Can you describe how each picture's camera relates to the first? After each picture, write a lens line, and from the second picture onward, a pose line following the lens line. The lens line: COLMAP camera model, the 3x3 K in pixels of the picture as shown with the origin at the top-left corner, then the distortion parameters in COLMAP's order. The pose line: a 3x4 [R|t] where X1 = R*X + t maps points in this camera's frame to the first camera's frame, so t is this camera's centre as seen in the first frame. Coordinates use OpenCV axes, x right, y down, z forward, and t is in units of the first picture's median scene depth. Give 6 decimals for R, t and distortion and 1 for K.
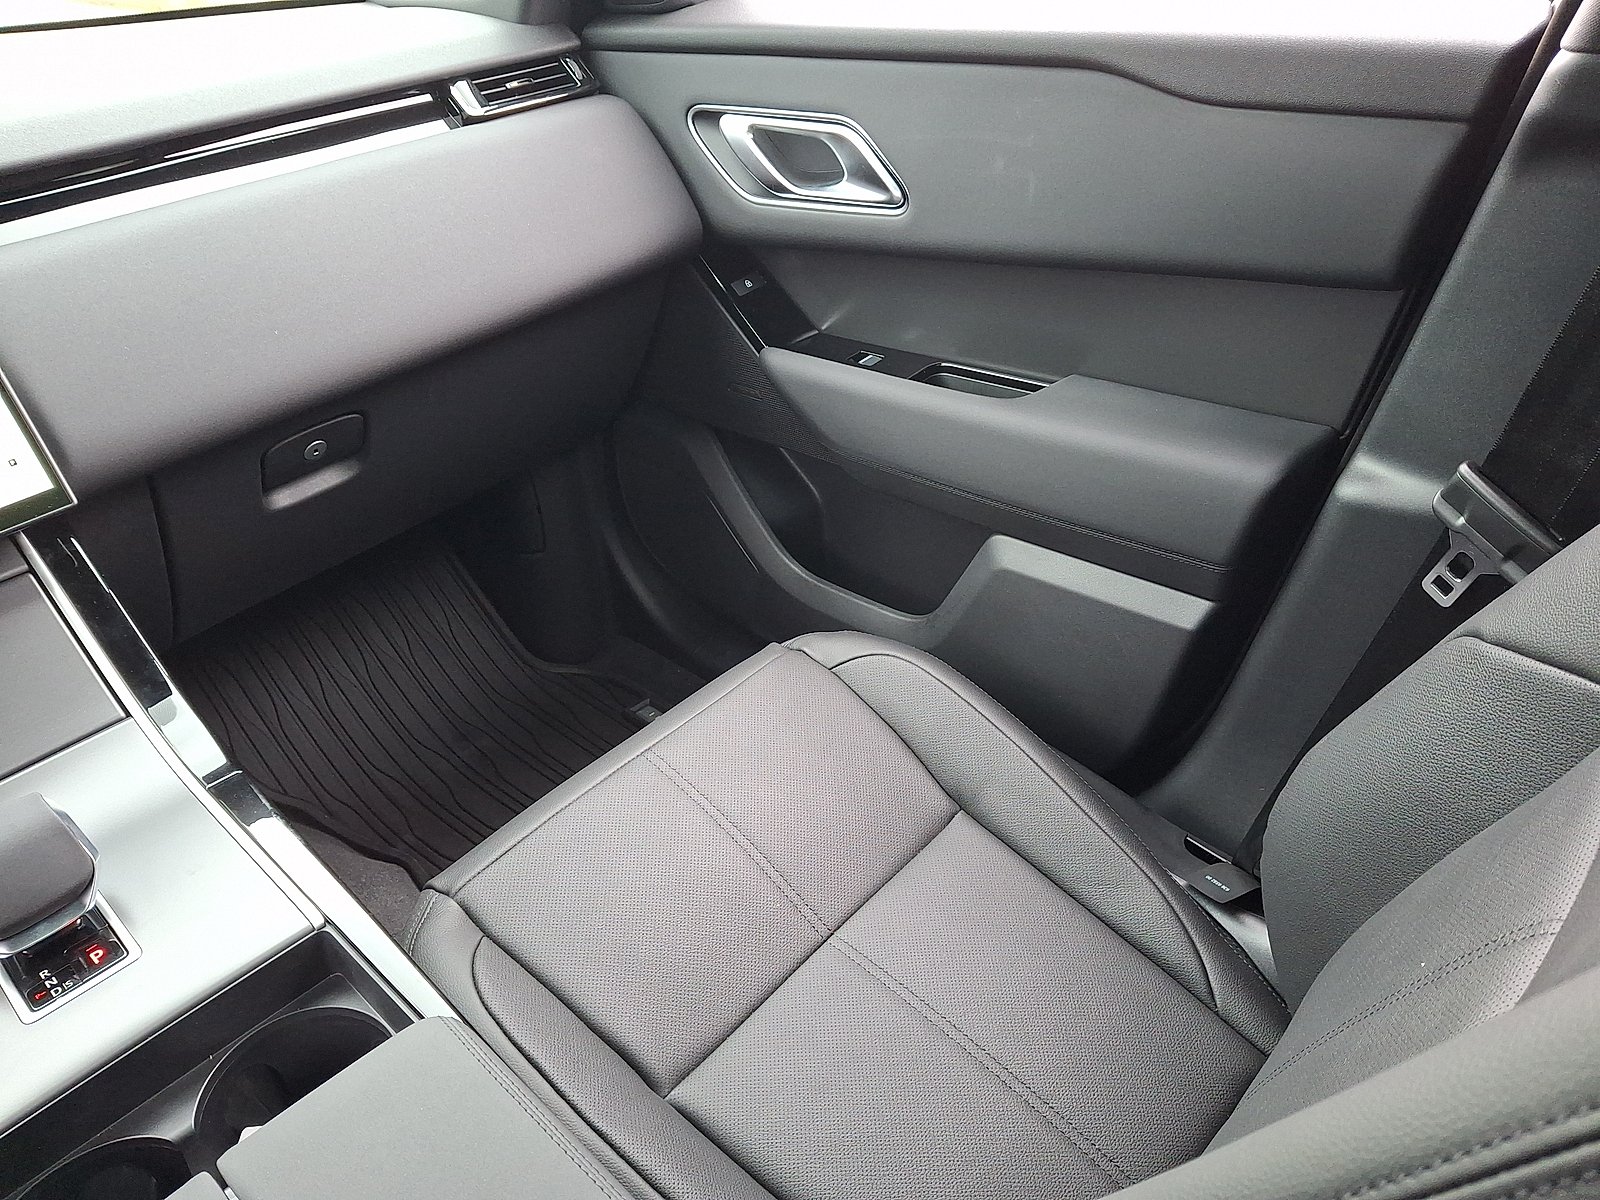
lens RADIAL K [[1192.2, 0, 800.0], [0, 1192.2, 600.0], [0, 0, 1]] dist [-0.019157, 0.008558]
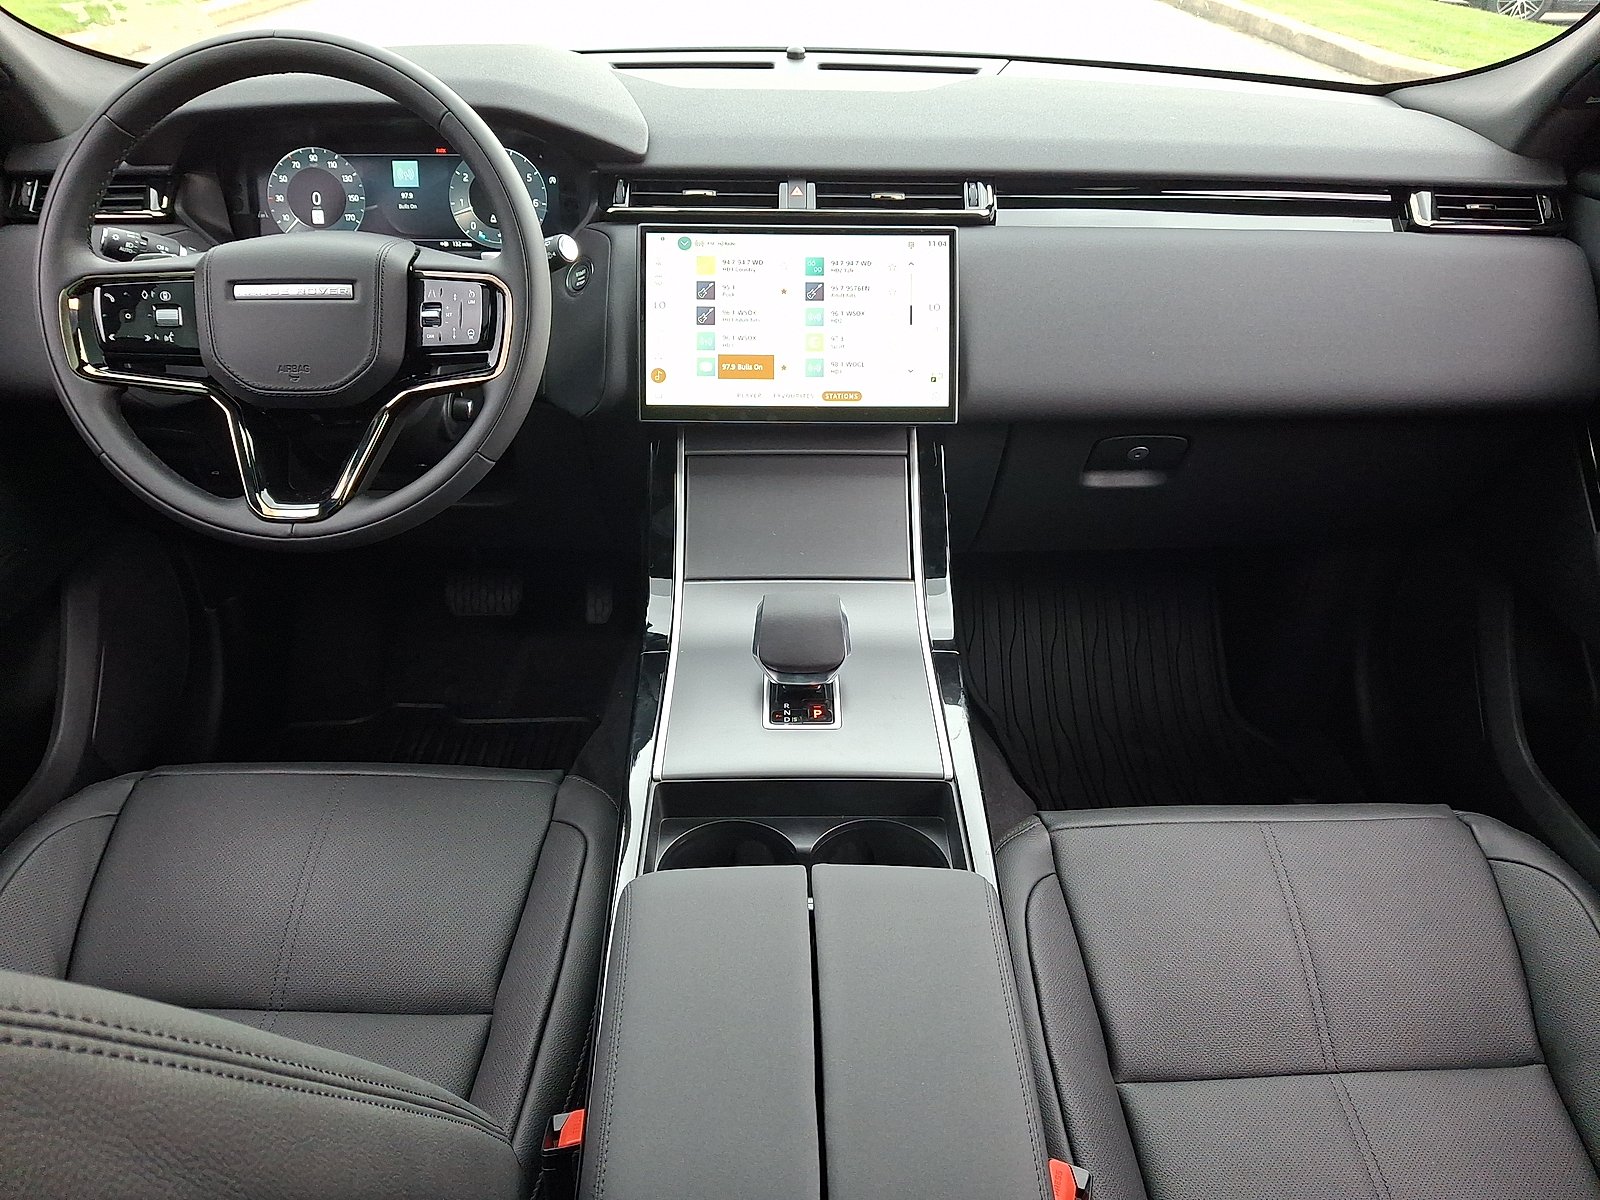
lens RADIAL K [[1131.0, 0, 800.0], [0, 1131.0, 600.0], [0, 0, 1]] dist [-0.038790, 0.000876]
pose [[0.698324, 0.436646, -0.567172, 0.074630], [-0.444457, 0.885633, 0.134585, 0.002572], [0.561072, 0.158099, 0.812529, -0.100904]]
